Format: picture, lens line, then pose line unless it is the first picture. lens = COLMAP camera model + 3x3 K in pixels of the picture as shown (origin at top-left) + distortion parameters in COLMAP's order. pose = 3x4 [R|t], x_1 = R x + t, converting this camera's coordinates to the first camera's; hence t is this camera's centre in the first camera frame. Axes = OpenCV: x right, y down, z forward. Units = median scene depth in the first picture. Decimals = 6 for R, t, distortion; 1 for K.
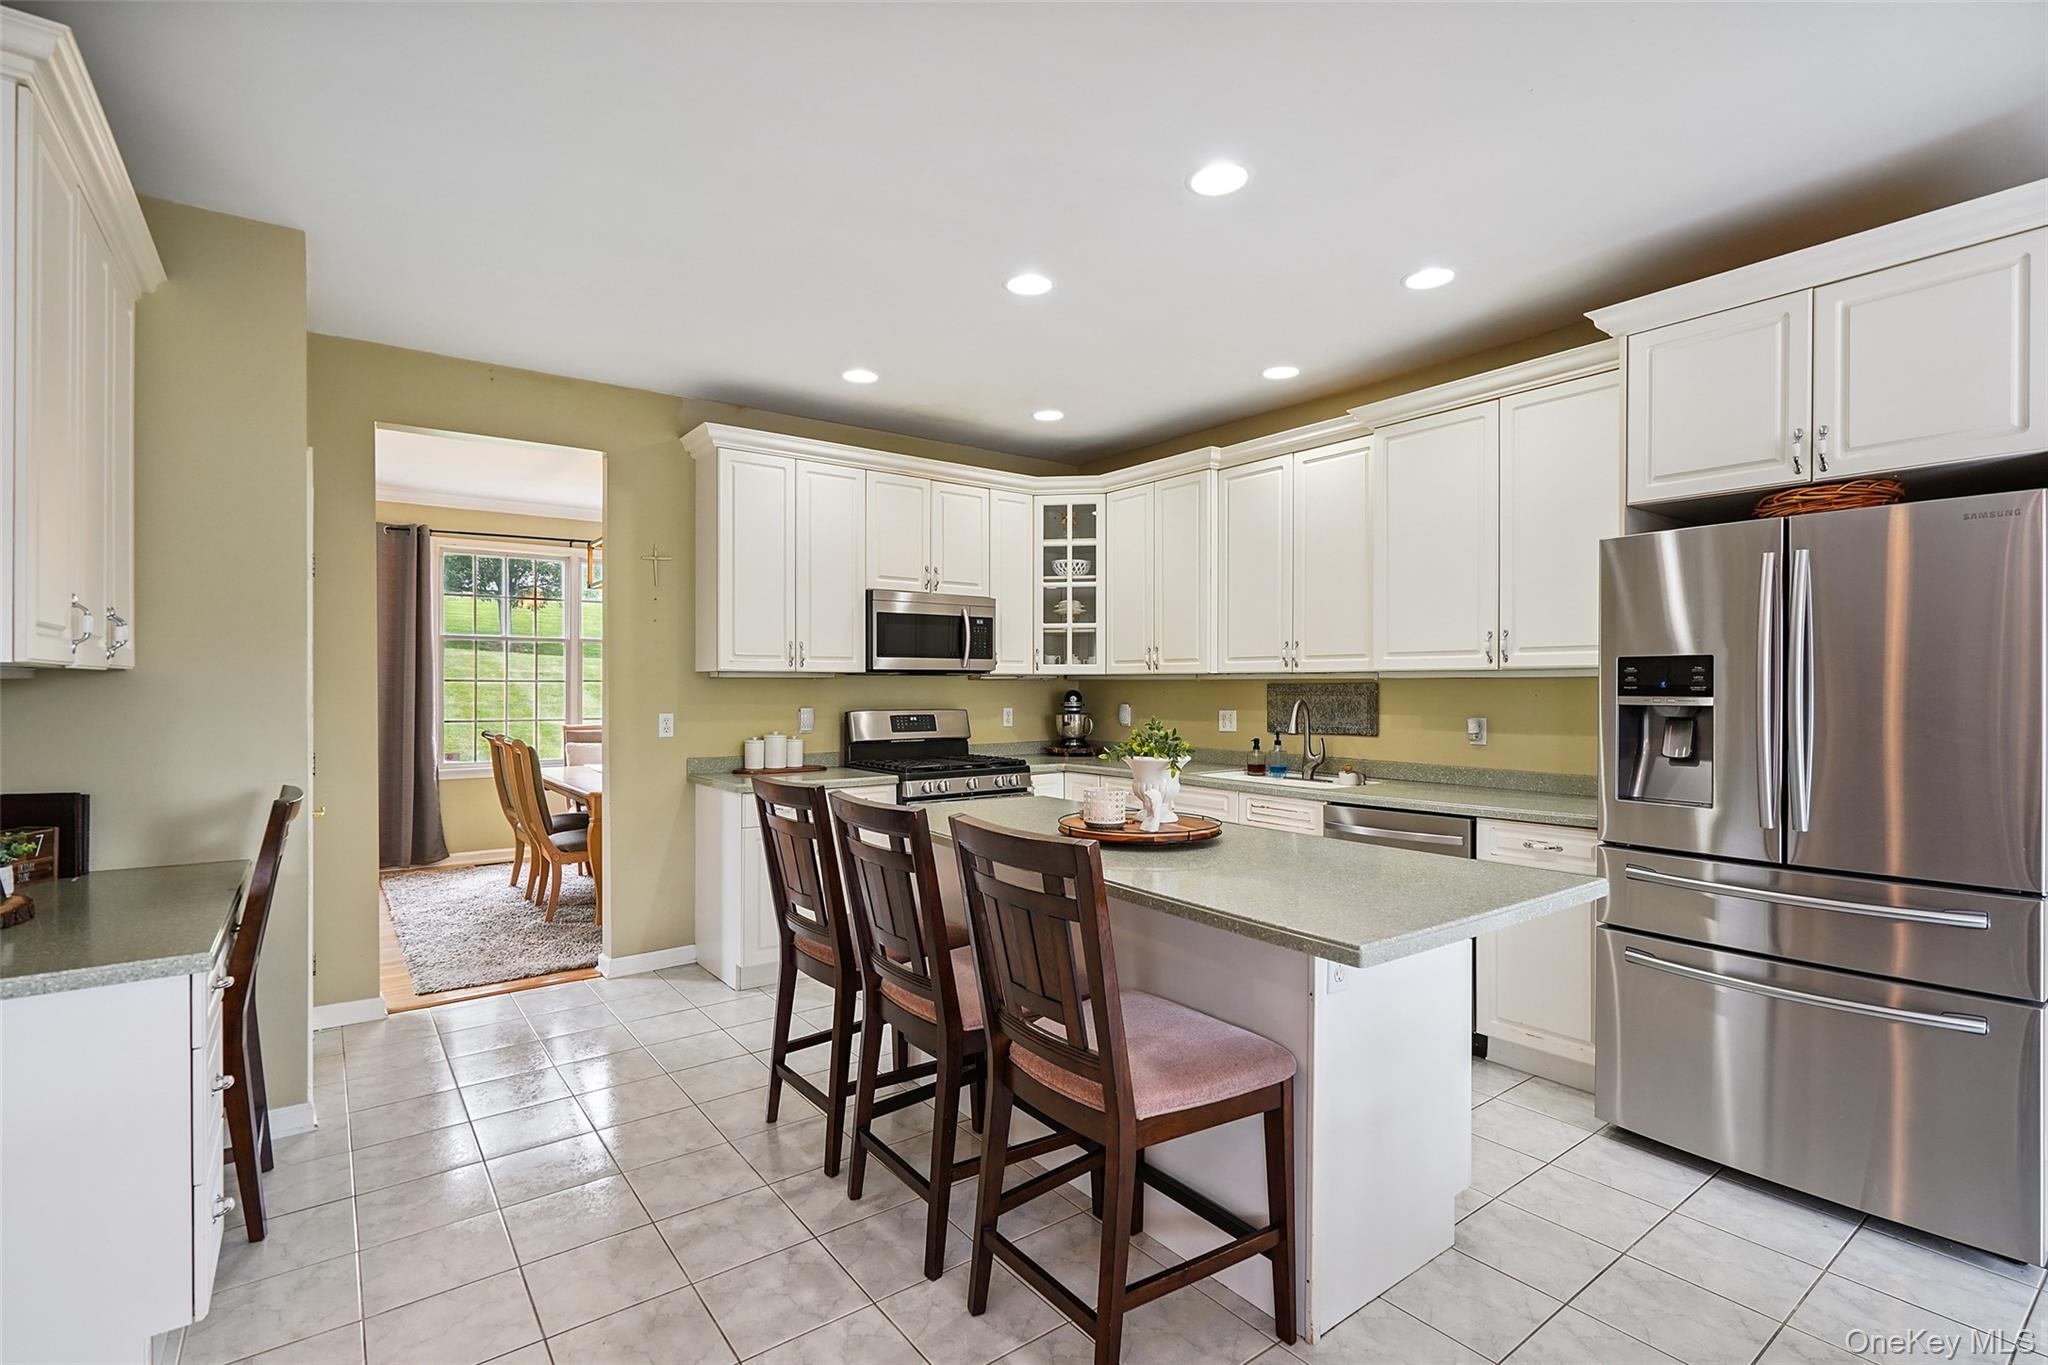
lens RADIAL K [[958.0, 0, 1012.8], [0, 958.0, 689.2], [0, 0, 1]] dist [-0.005399, 0.002660]
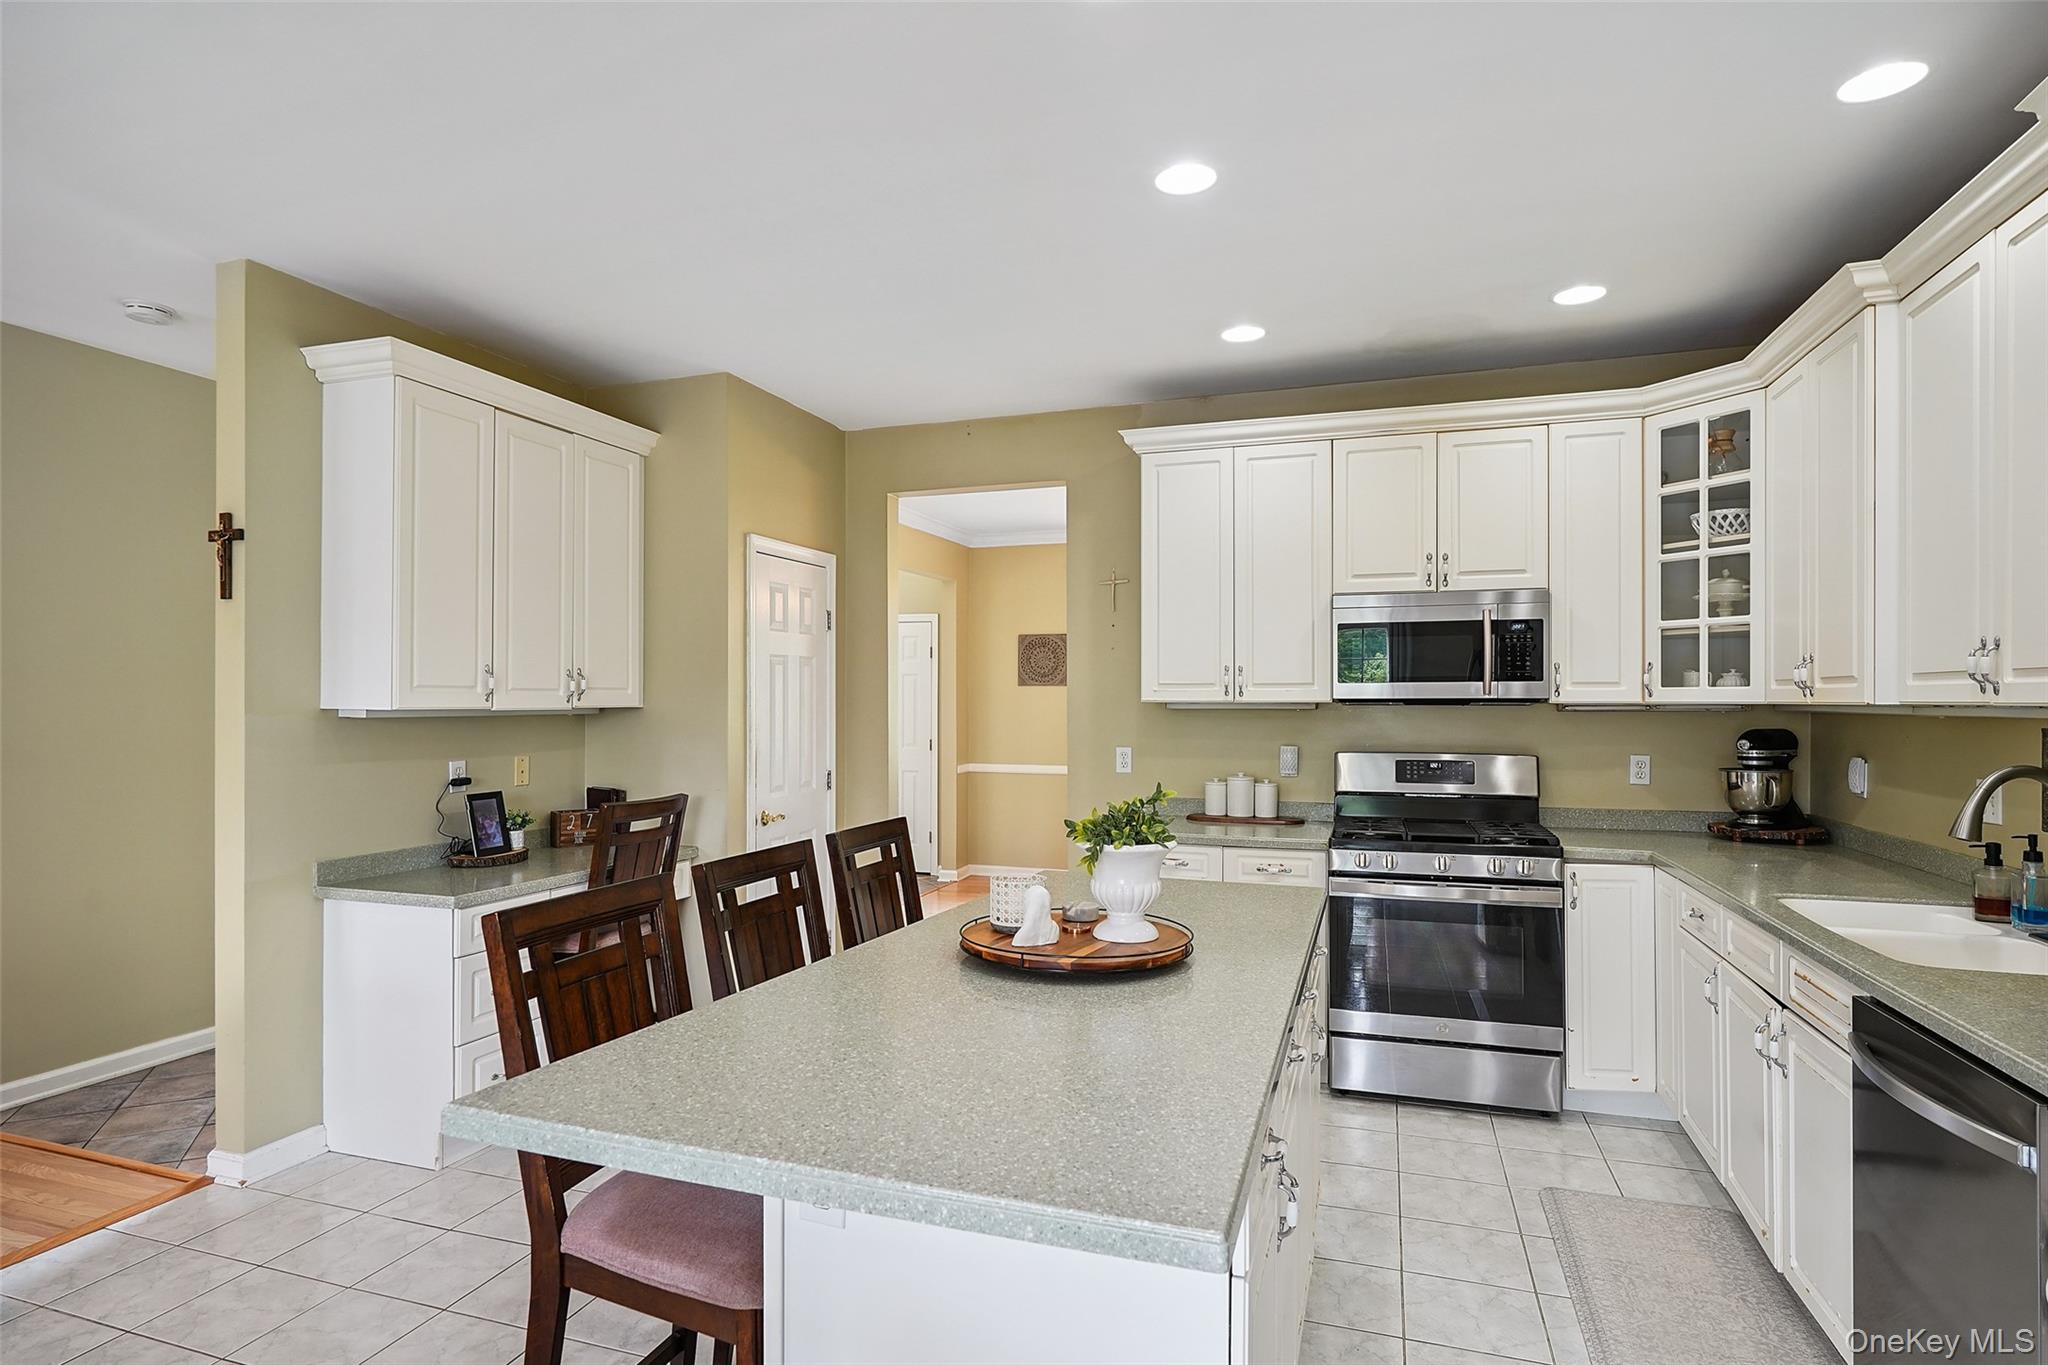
lens RADIAL K [[1089.0, 0, 1015.5], [0, 1089.0, 691.3], [0, 0, 1]] dist [0.018527, 0.000259]
pose [[0.577214, -0.007403, -0.816559, 0.429897], [-0.002916, 0.999934, -0.011127, -0.016572], [0.816588, 0.008804, 0.577154, 0.295654]]
